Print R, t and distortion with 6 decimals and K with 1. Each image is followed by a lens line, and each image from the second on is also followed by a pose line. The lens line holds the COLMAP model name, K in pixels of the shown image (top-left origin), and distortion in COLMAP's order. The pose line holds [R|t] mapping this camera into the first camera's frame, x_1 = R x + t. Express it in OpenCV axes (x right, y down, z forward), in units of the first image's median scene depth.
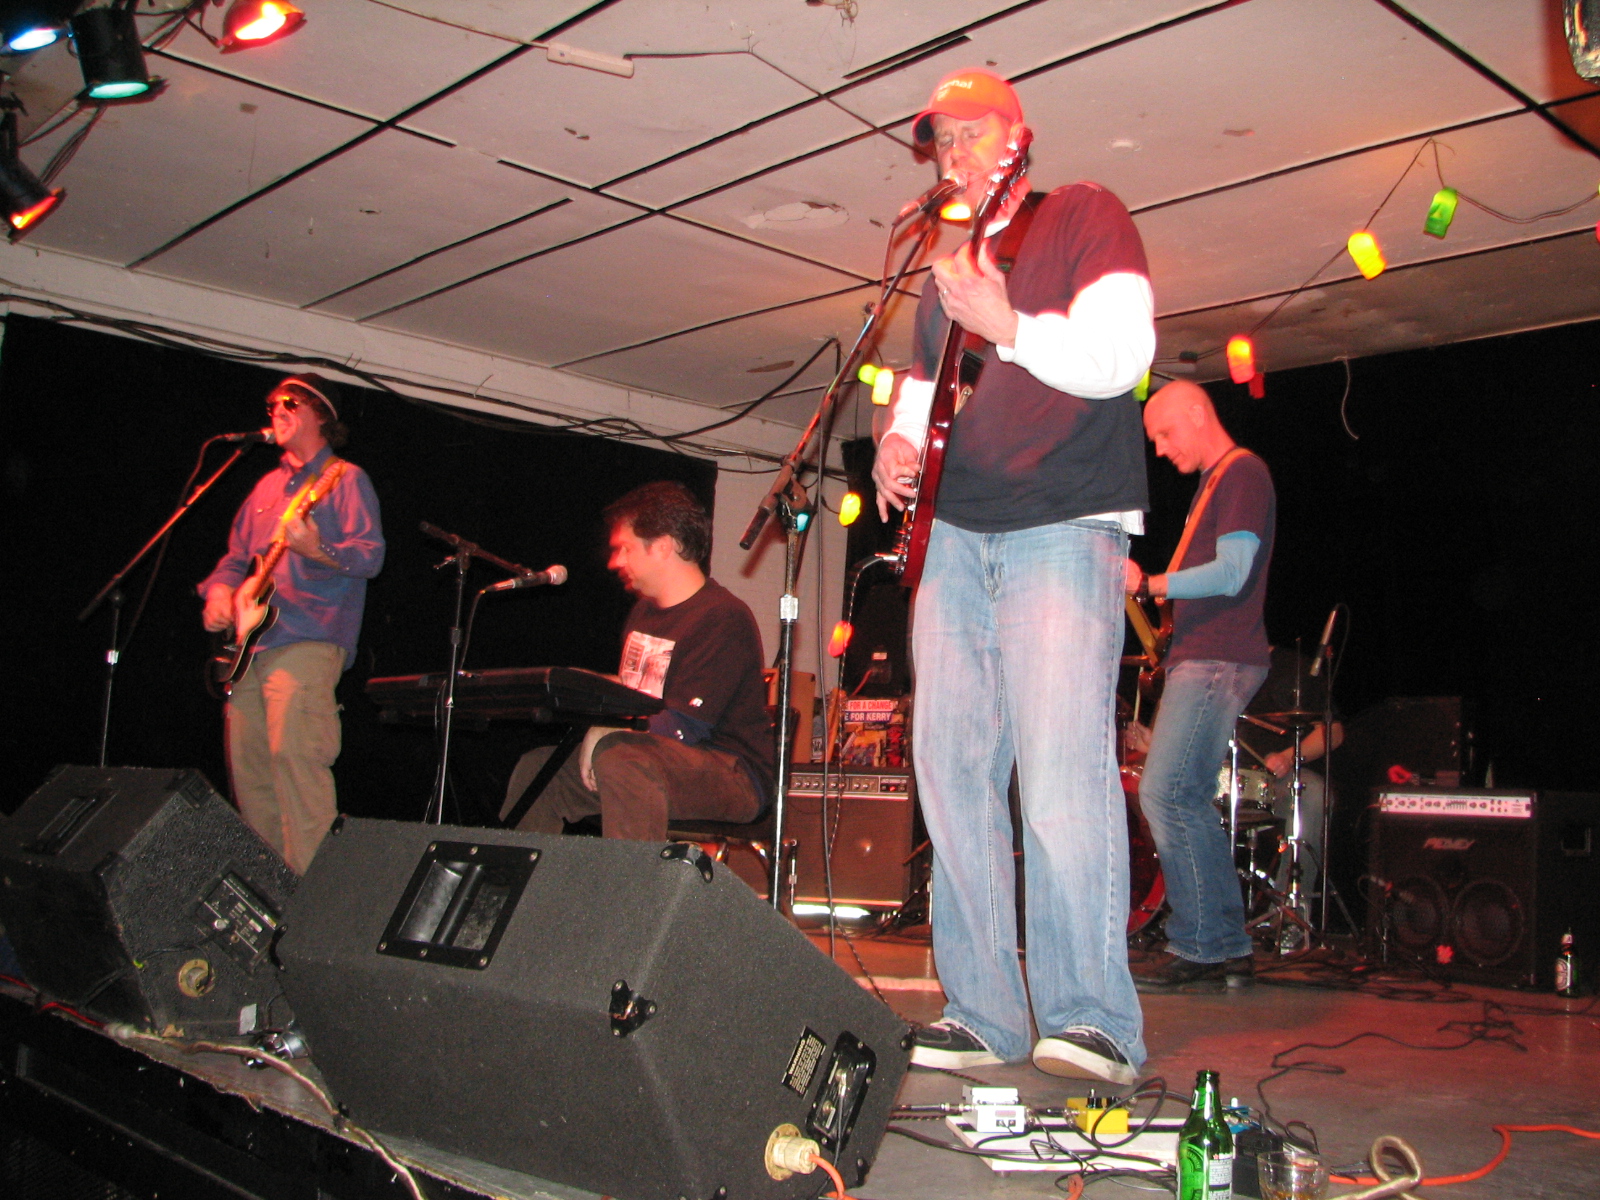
lens RADIAL K [[1700.4, 0, 800.0], [0, 1700.4, 600.0], [0, 0, 1]] dist [-0.216679, 0.337429]
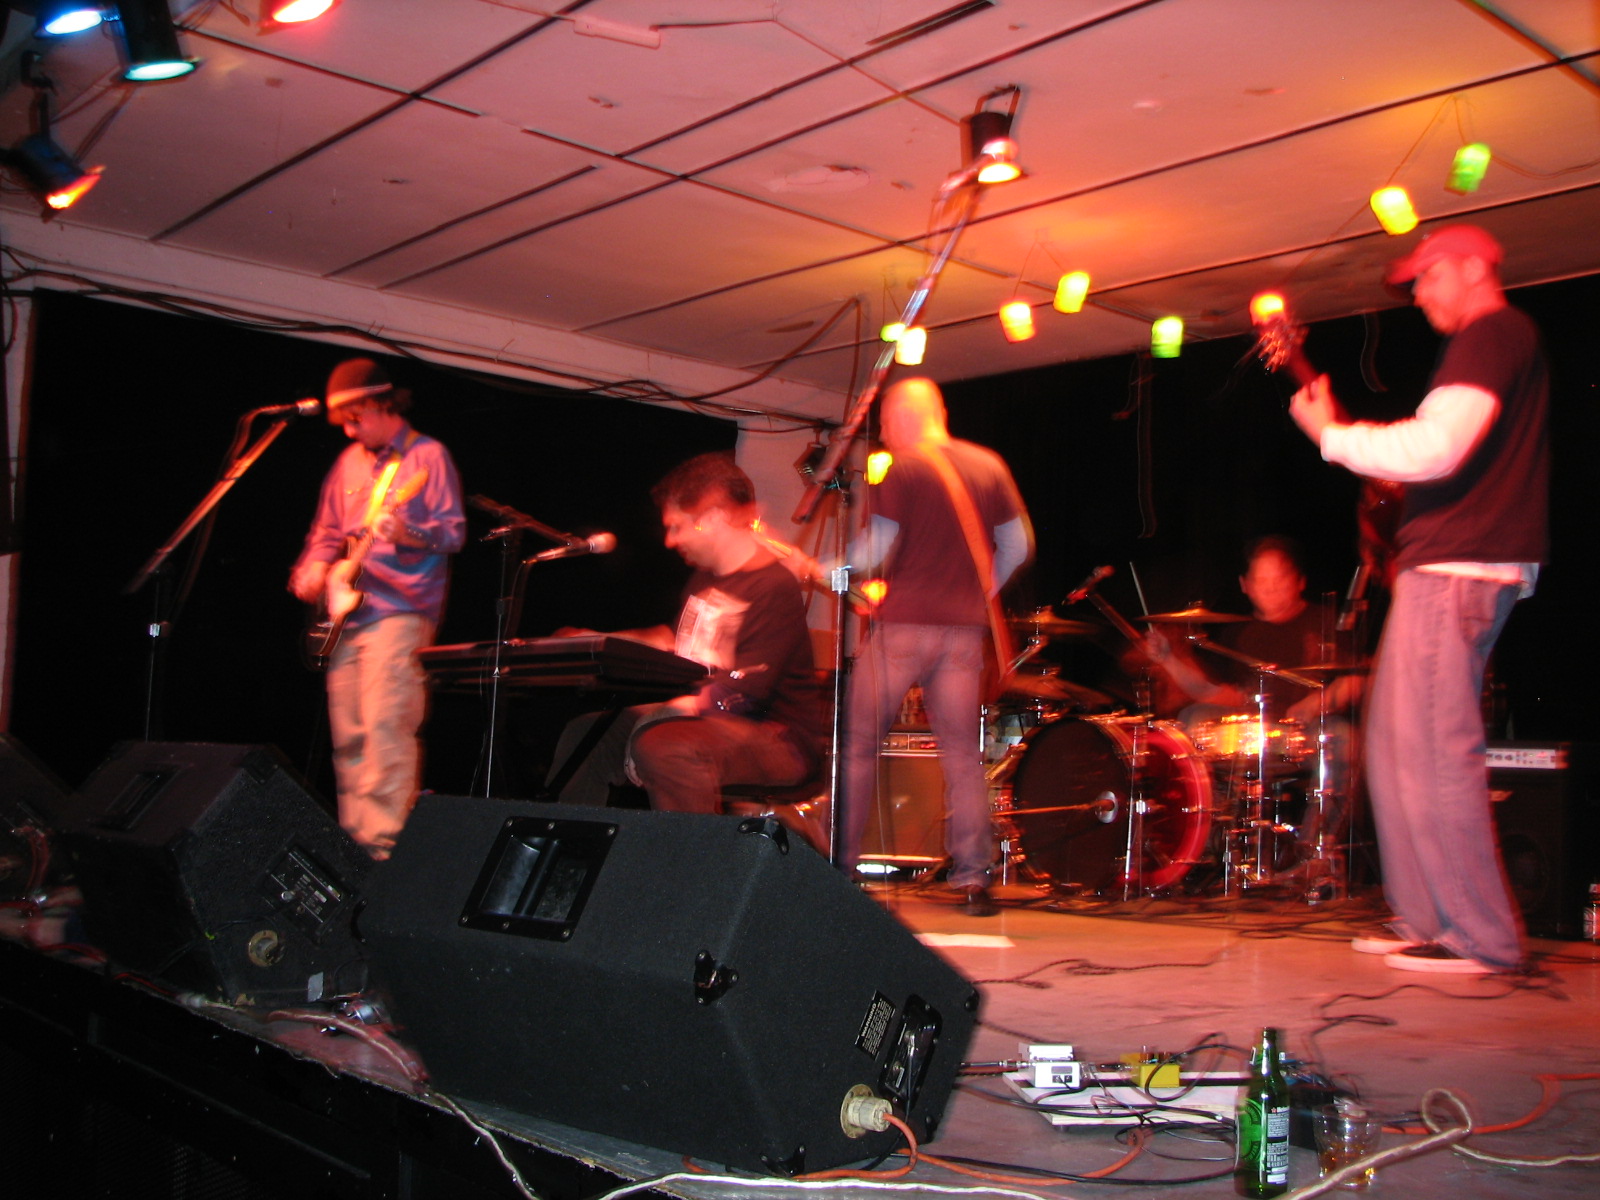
lens RADIAL K [[1700.4, 0, 800.0], [0, 1700.4, 600.0], [0, 0, 1]] dist [-0.216679, 0.337429]
pose [[0.999873, -0.014083, -0.007443, -0.019757], [0.014283, 0.999518, 0.027560, -0.010236], [0.007052, -0.027663, 0.999592, -0.020442]]
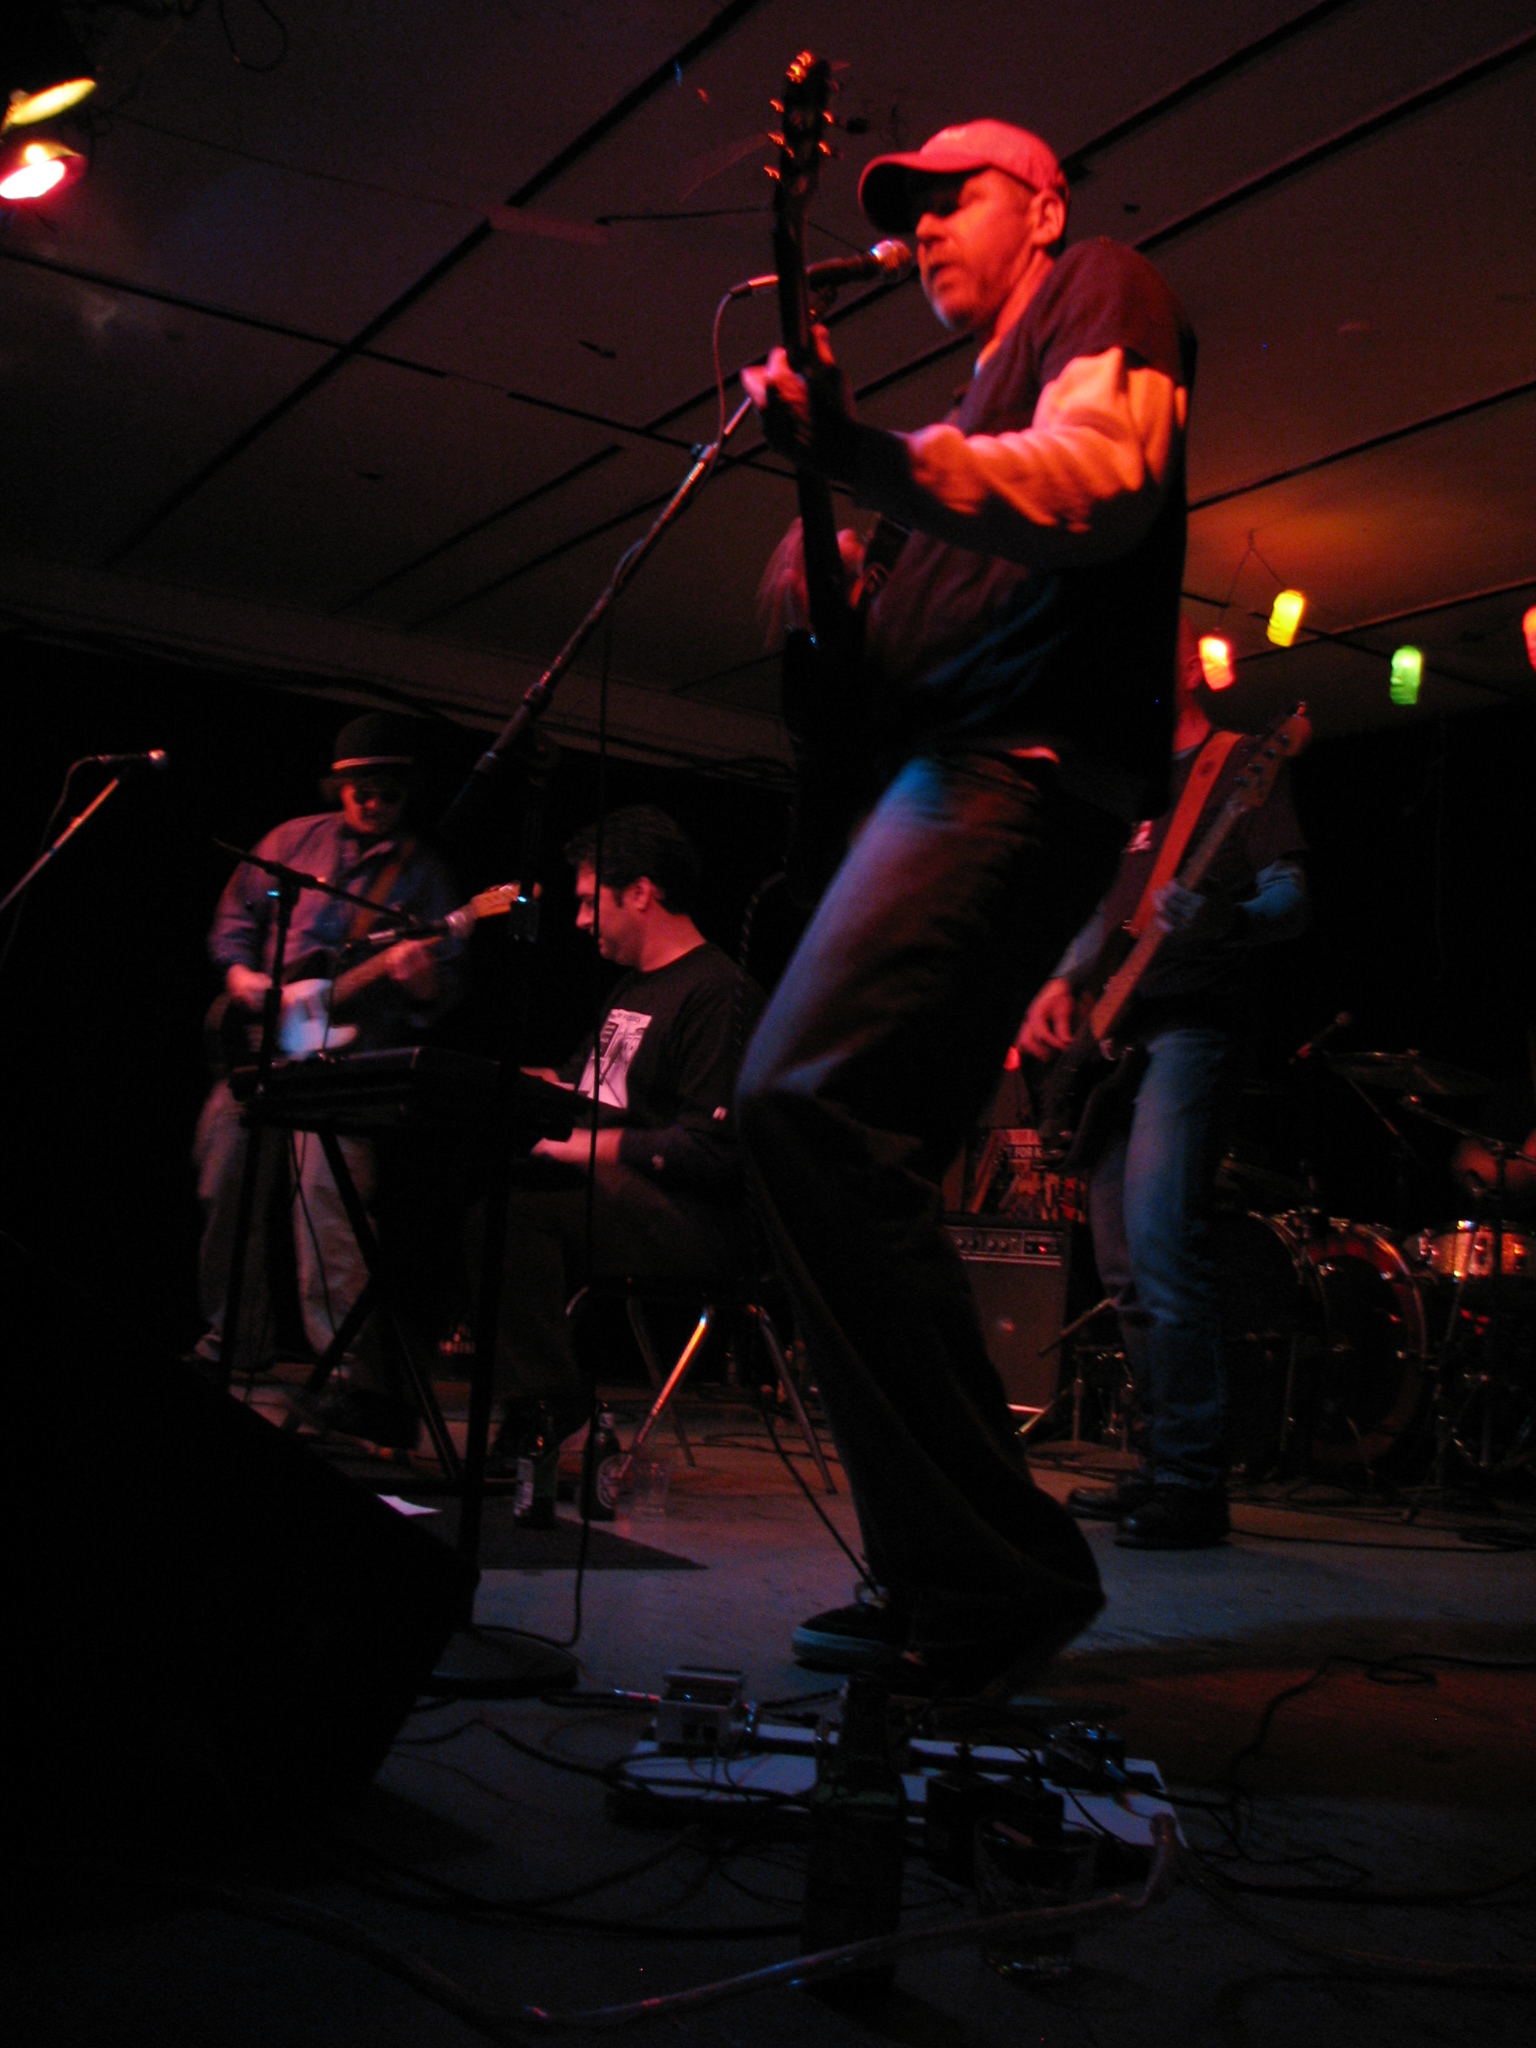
lens RADIAL K [[2176.5, 0, 713.8], [0, 2176.5, 1021.6], [0, 0, 1]] dist [-0.216679, 0.337429]
pose [[0.980282, 0.009312, -0.197384, 0.200239], [-0.009862, 0.999950, -0.001804, 0.037098], [0.197357, 0.003715, 0.980325, 0.158324]]
